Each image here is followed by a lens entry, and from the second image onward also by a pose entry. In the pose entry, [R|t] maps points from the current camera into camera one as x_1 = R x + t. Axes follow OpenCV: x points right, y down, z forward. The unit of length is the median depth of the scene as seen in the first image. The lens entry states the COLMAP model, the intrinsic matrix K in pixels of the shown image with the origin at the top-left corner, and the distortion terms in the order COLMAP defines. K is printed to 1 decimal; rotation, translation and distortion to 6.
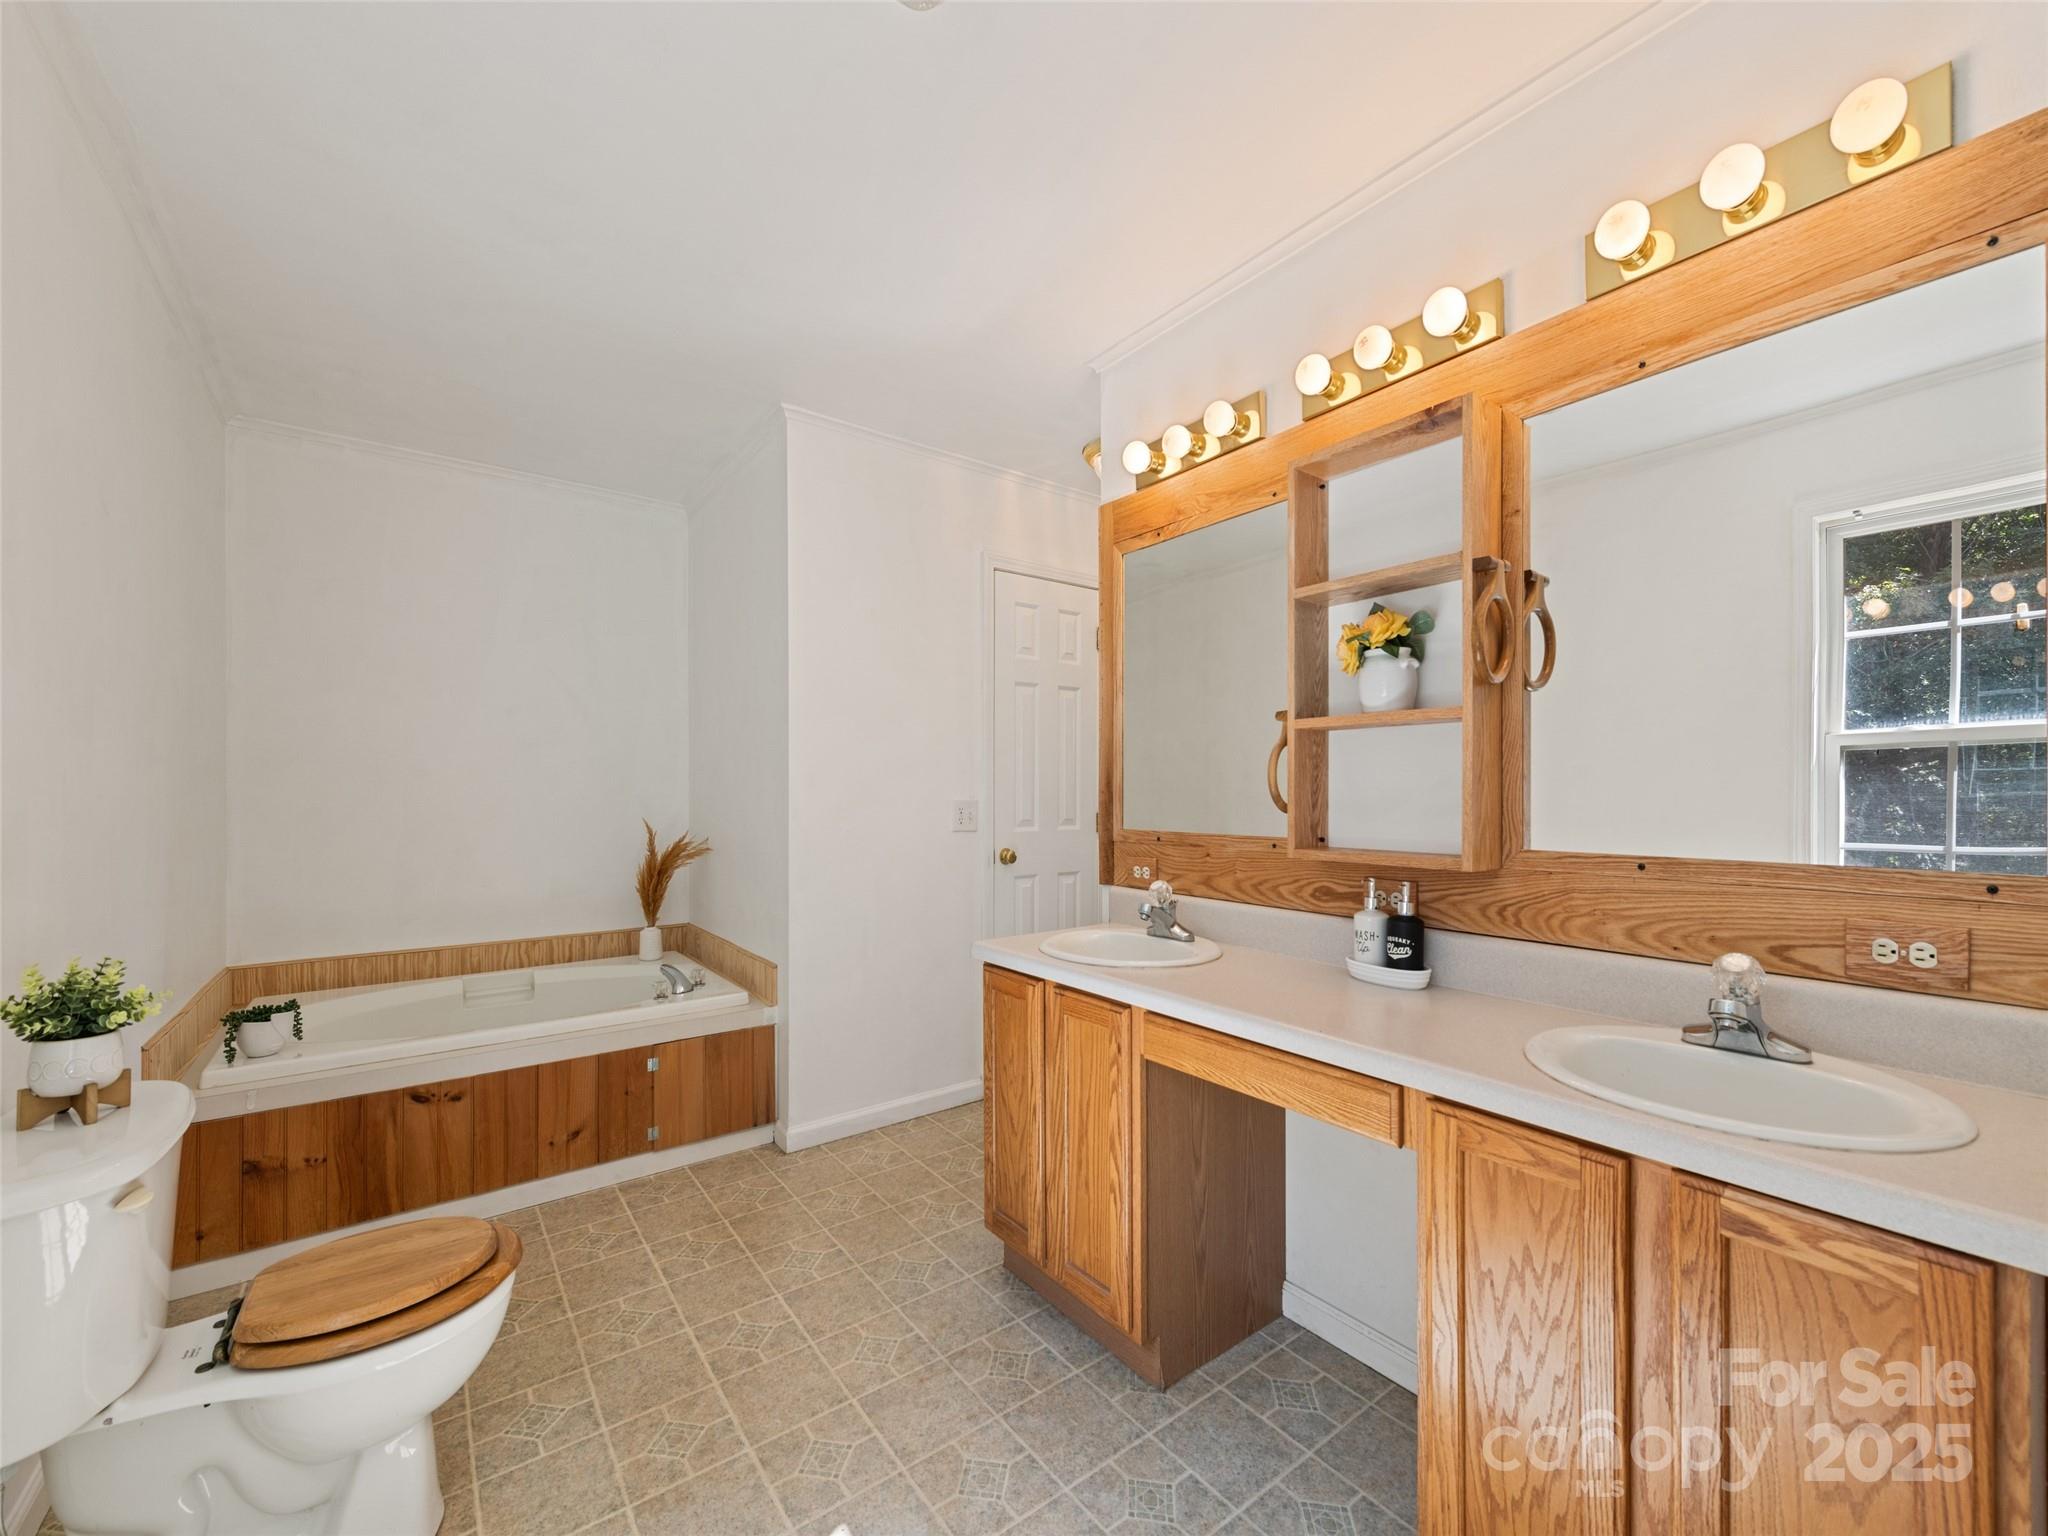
lens RADIAL K [[818.0, 0, 1017.8], [0, 818.0, 782.8], [0, 0, 1]] dist [0.002907, 0.000251]
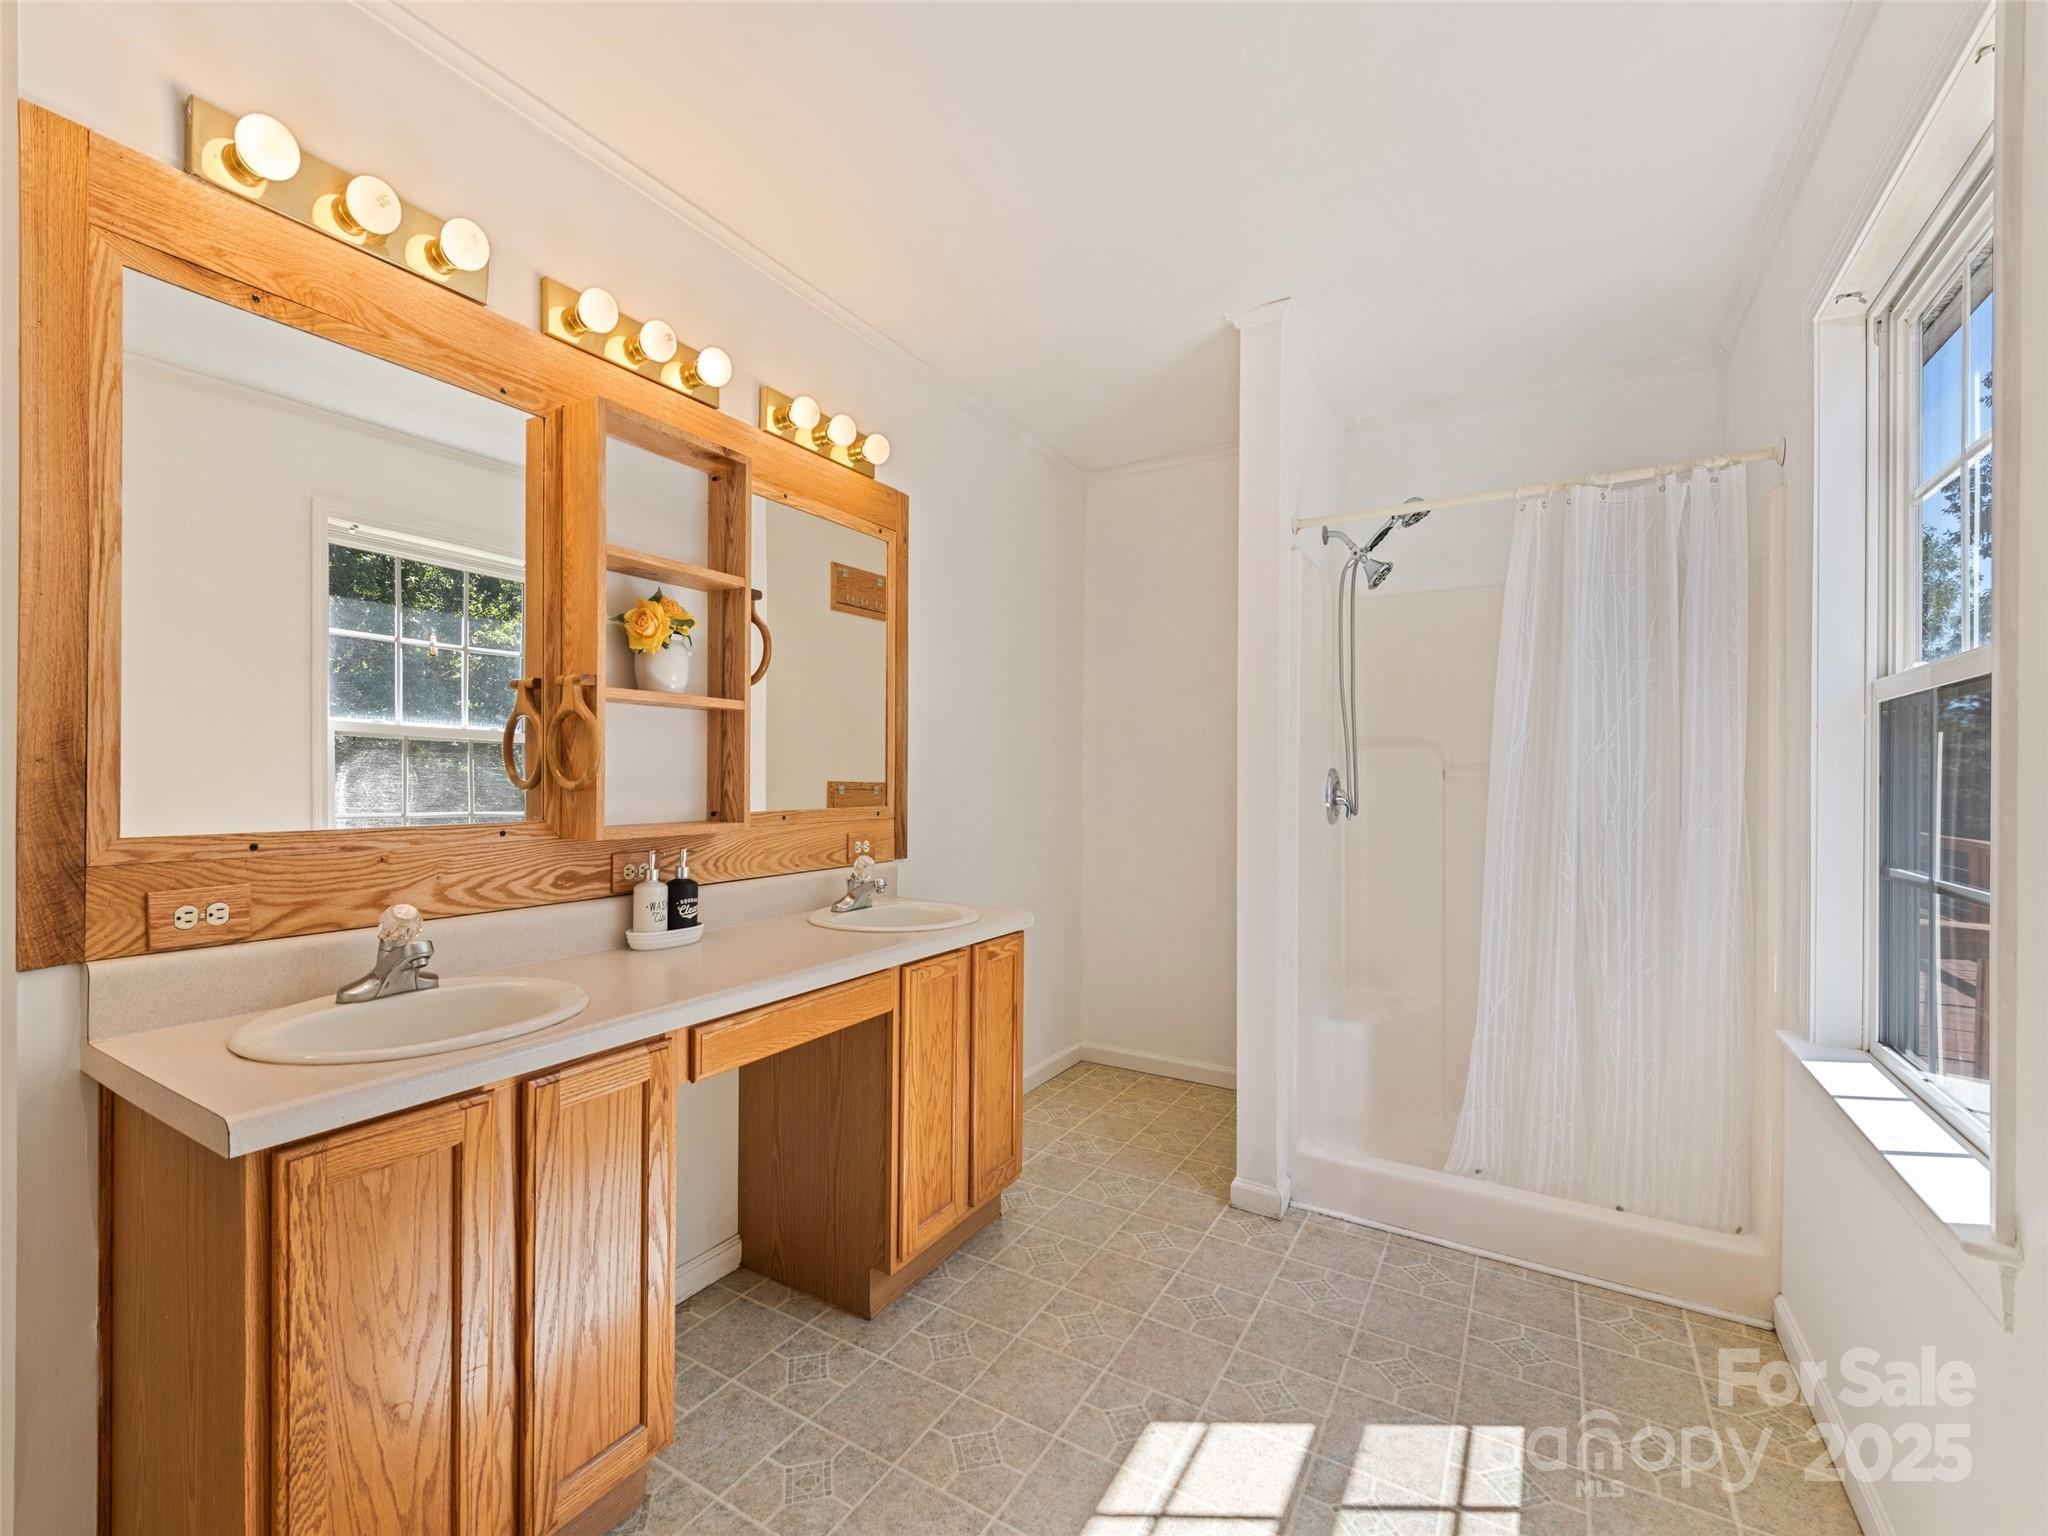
lens RADIAL K [[864.4, 0, 1022.5], [0, 864.4, 777.2], [0, 0, 1]] dist [0.000136, -0.000049]
pose [[-0.377200, 0.001688, 0.926130, -0.759530], [-0.009821, 0.999935, -0.005822, 0.025157], [-0.926080, -0.011292, -0.377159, 0.980468]]
